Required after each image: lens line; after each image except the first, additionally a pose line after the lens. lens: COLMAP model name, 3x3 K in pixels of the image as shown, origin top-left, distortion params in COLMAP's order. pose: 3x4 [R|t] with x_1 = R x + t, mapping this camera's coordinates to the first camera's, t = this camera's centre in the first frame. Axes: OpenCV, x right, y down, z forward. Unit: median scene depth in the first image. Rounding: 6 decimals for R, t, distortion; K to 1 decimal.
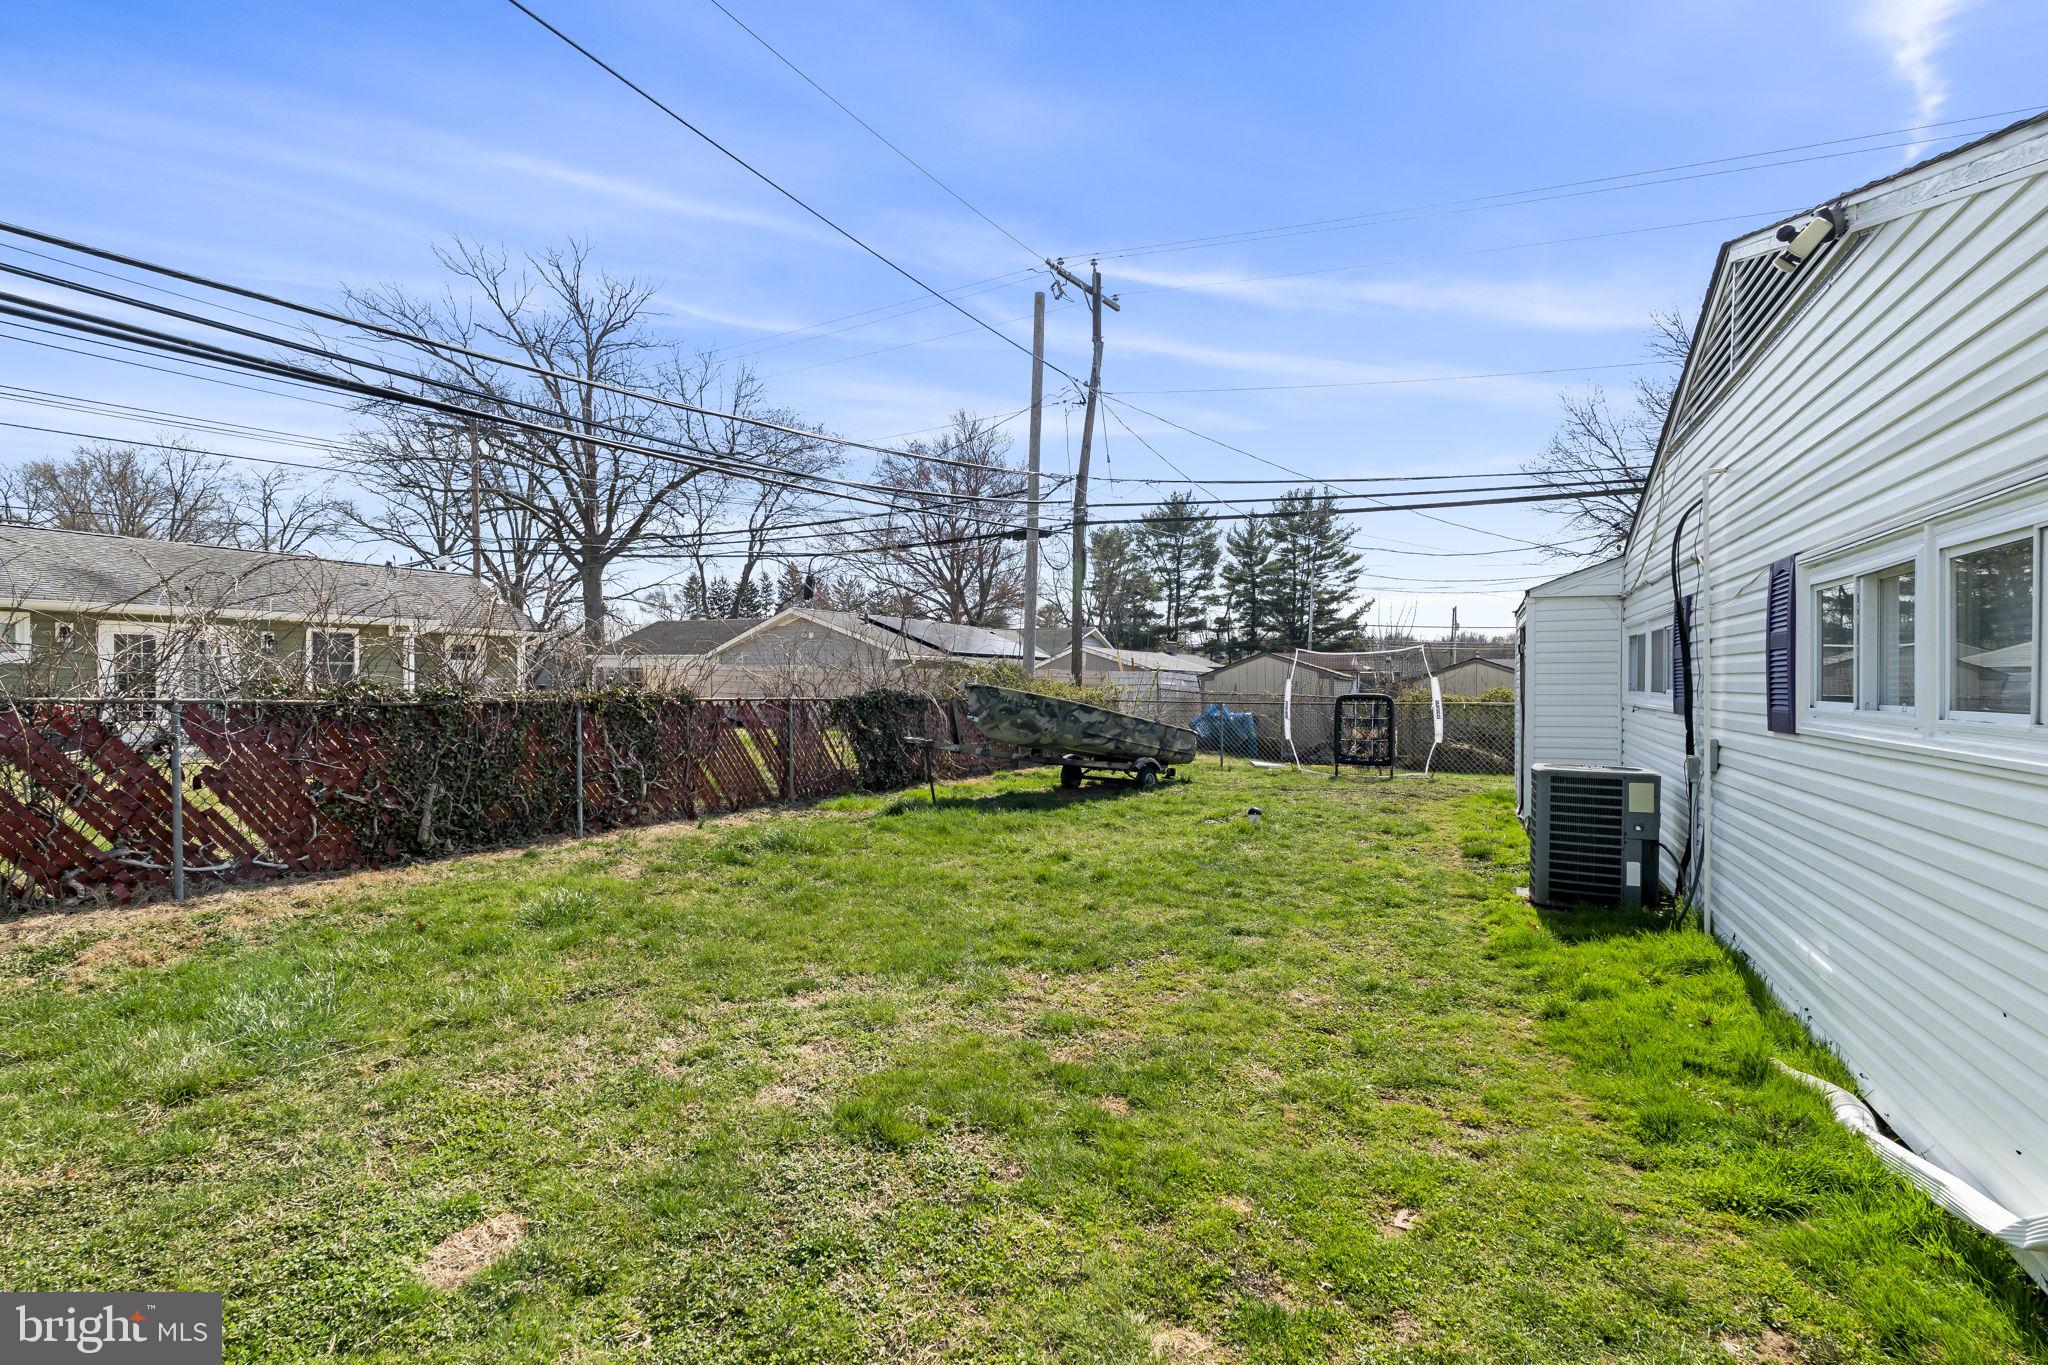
lens RADIAL K [[903.3, 0, 1033.1], [0, 903.3, 676.8], [0, 0, 1]] dist [-0.004319, -0.000674]
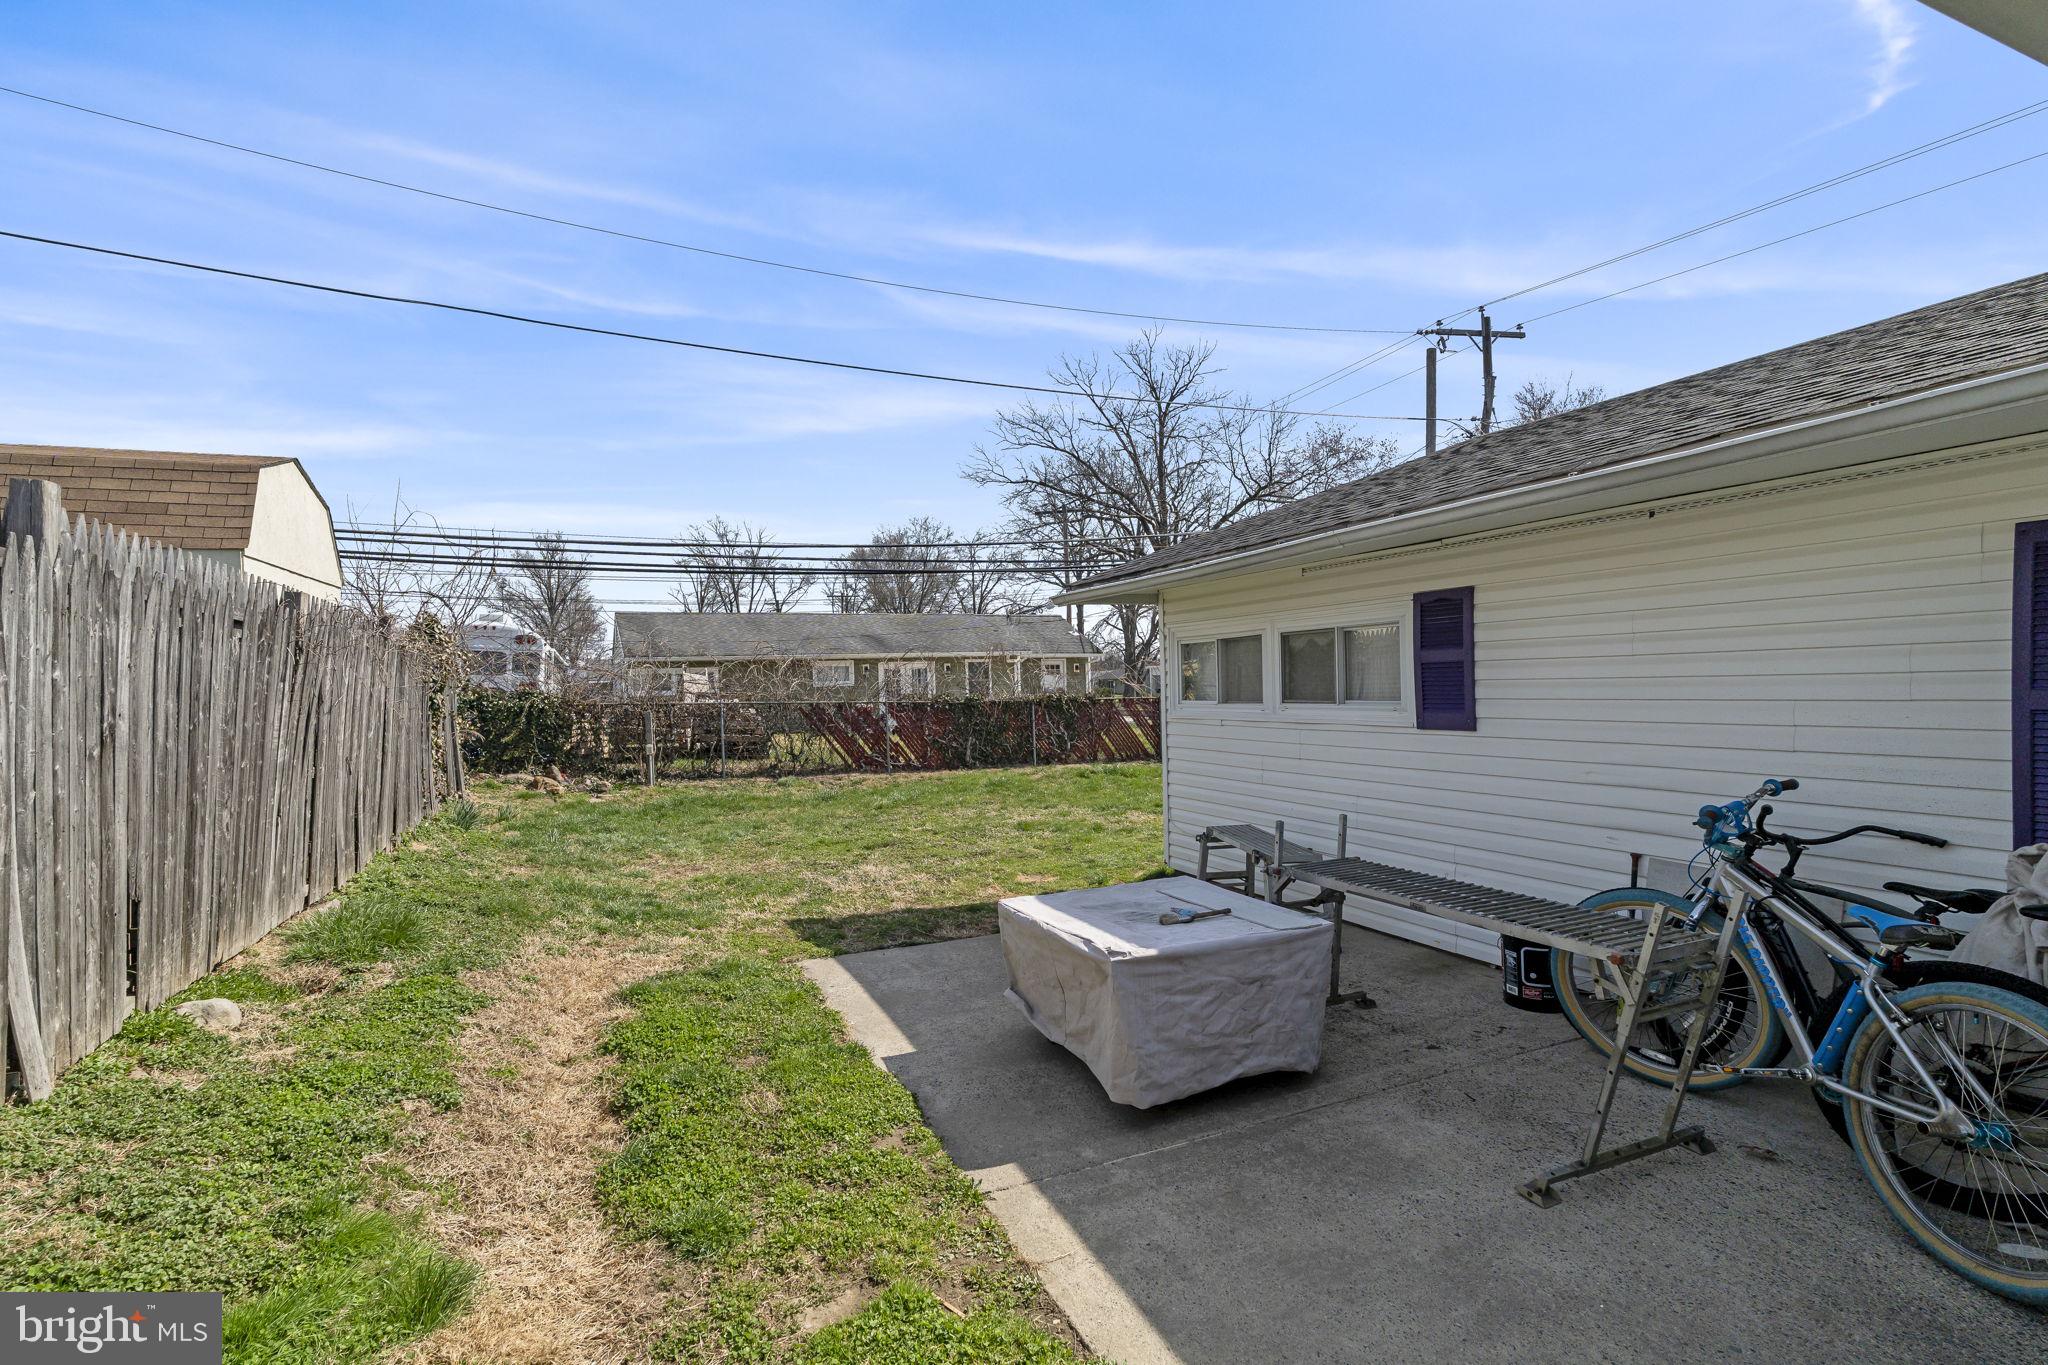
lens RADIAL K [[903.3, 0, 1017.9], [0, 903.3, 678.2], [0, 0, 1]] dist [-0.004319, -0.000674]
pose [[0.786045, -0.030233, -0.617429, 0.576189], [0.031110, 0.999472, -0.009335, -0.004515], [0.617385, -0.011871, 0.786571, -0.497732]]
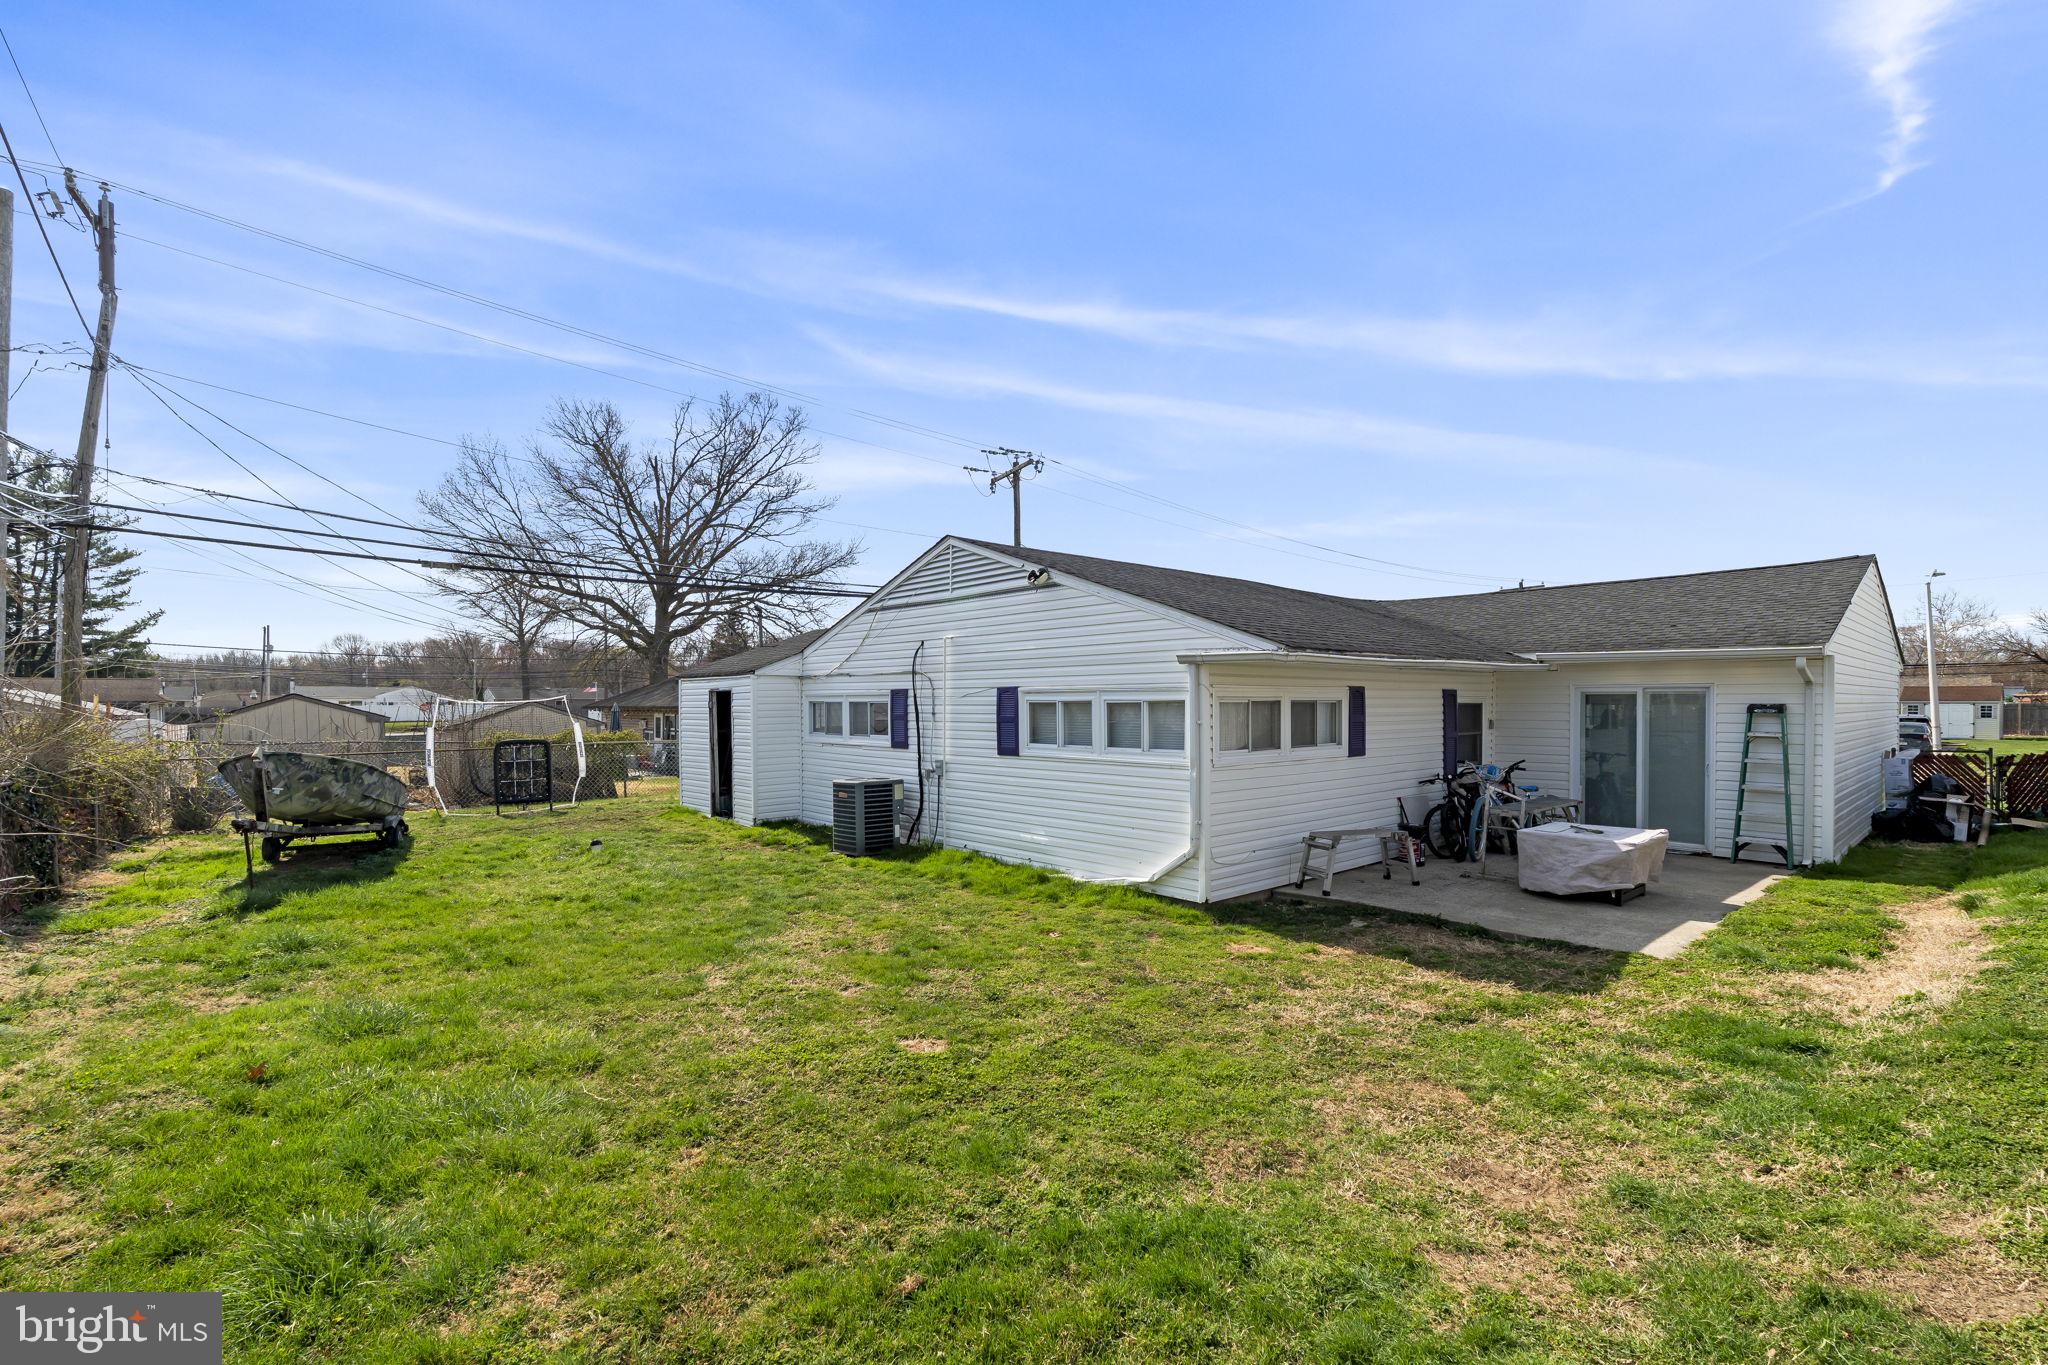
lens RADIAL K [[903.3, 0, 1015.0], [0, 903.3, 697.7], [0, 0, 1]] dist [-0.004319, -0.000674]
pose [[0.389439, -0.003183, 0.921047, -0.628121], [0.007076, 0.999975, 0.000464, -0.041788], [-0.921025, 0.006336, 0.389452, -0.001472]]
